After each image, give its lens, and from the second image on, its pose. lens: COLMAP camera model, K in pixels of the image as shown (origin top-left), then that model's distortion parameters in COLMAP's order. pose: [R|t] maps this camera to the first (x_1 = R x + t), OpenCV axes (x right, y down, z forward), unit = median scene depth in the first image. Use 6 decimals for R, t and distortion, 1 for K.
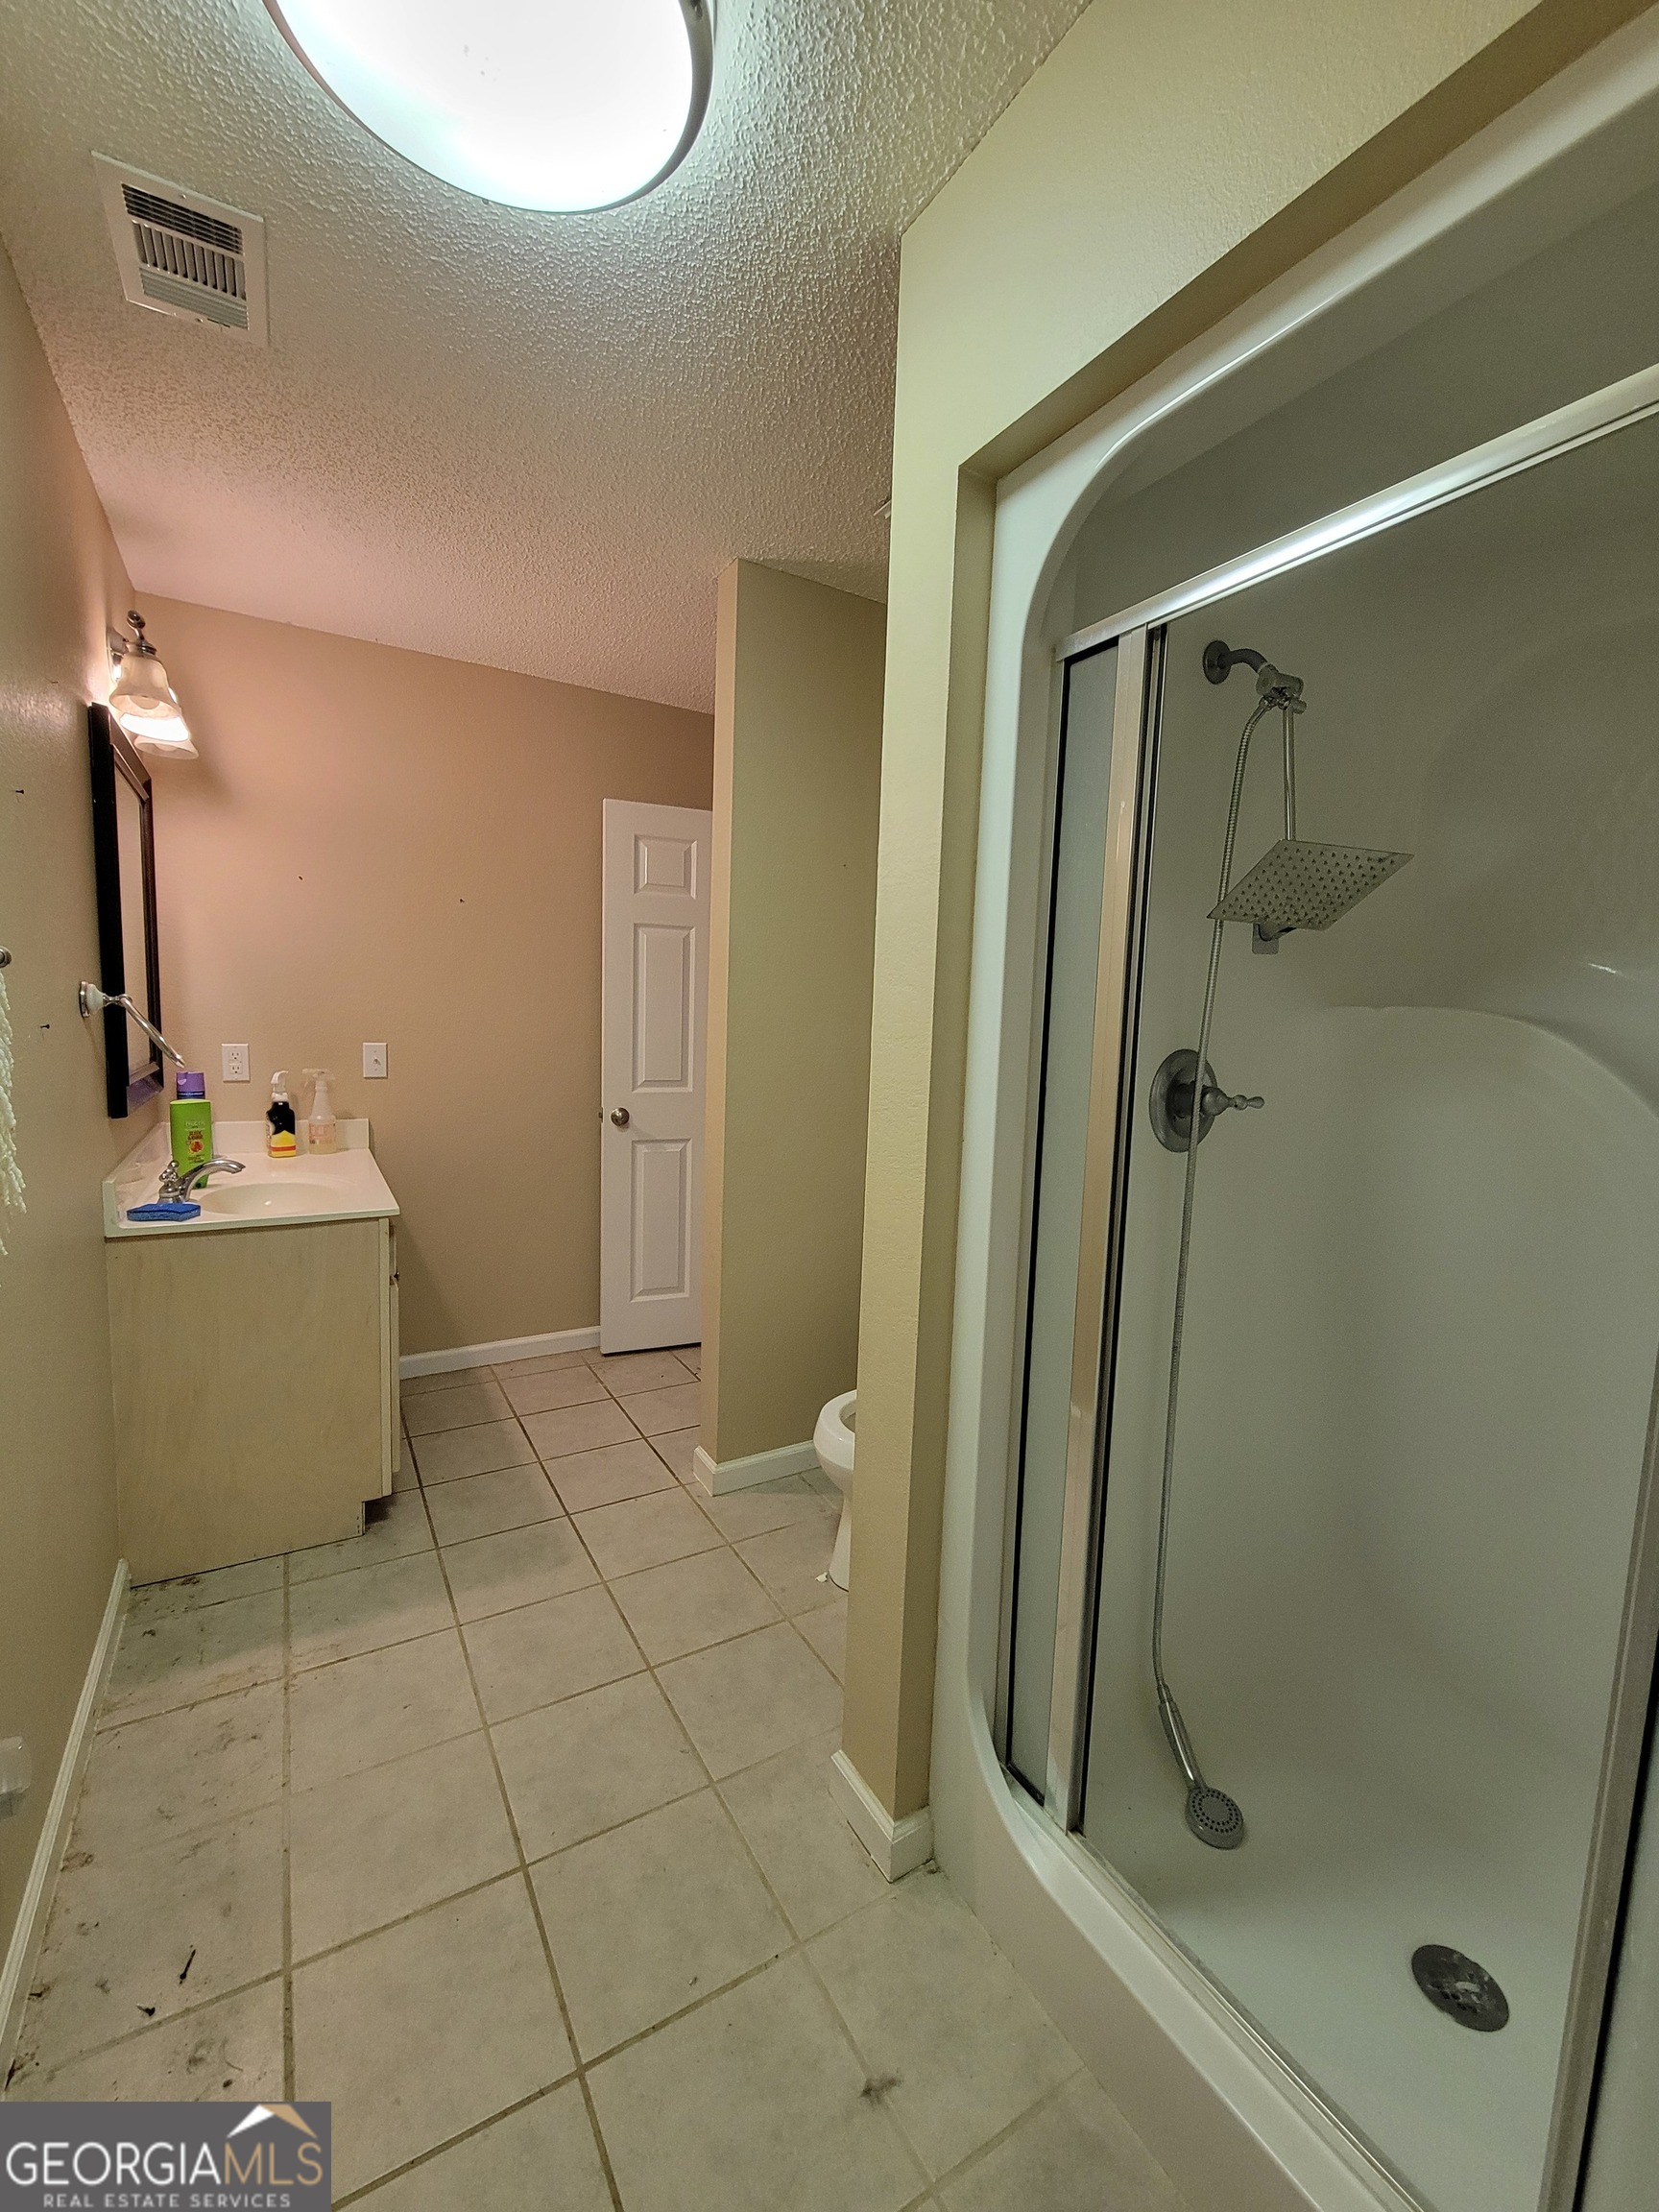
lens RADIAL K [[907.2, 0, 828.7], [0, 907.2, 1097.5], [0, 0, 1]] dist [-0.016096, 0.000633]
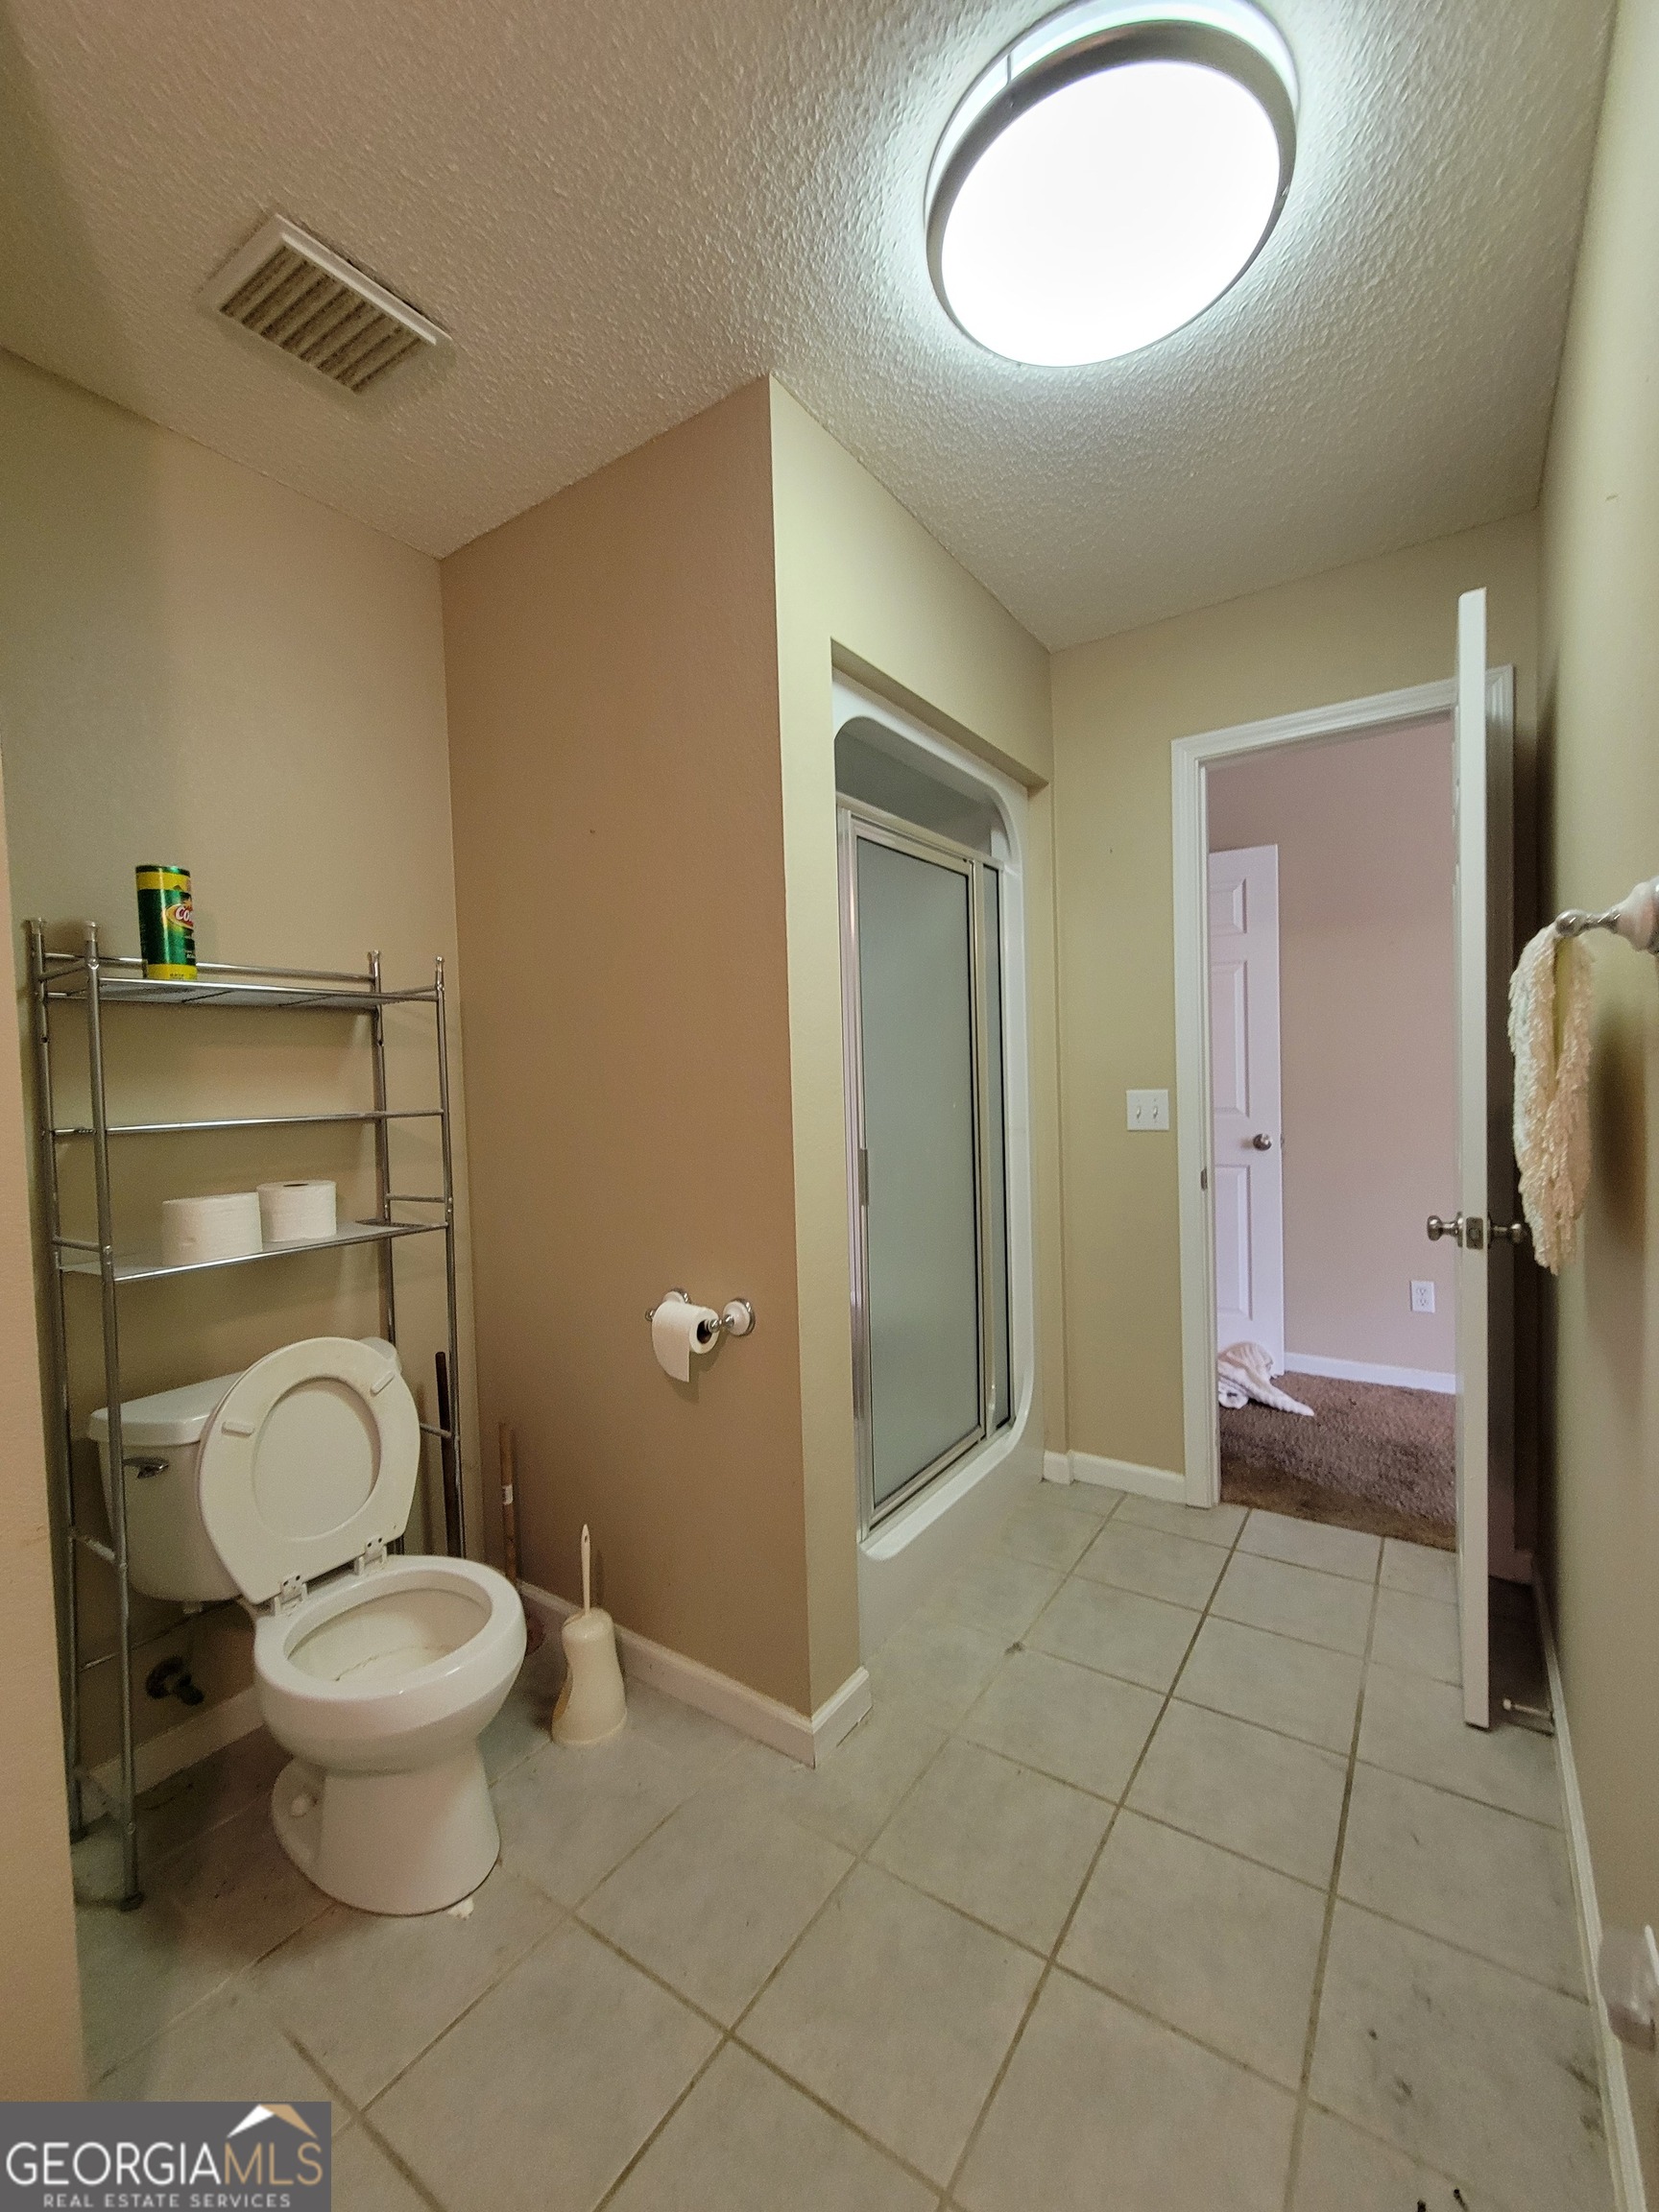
lens RADIAL K [[907.2, 0, 834.2], [0, 907.2, 1102.6], [0, 0, 1]] dist [-0.016096, 0.000633]
pose [[-0.428128, -0.060359, 0.901700, -1.070108], [0.103817, 0.987877, 0.115420, -0.135168], [-0.897735, 0.143026, -0.416671, 1.536760]]
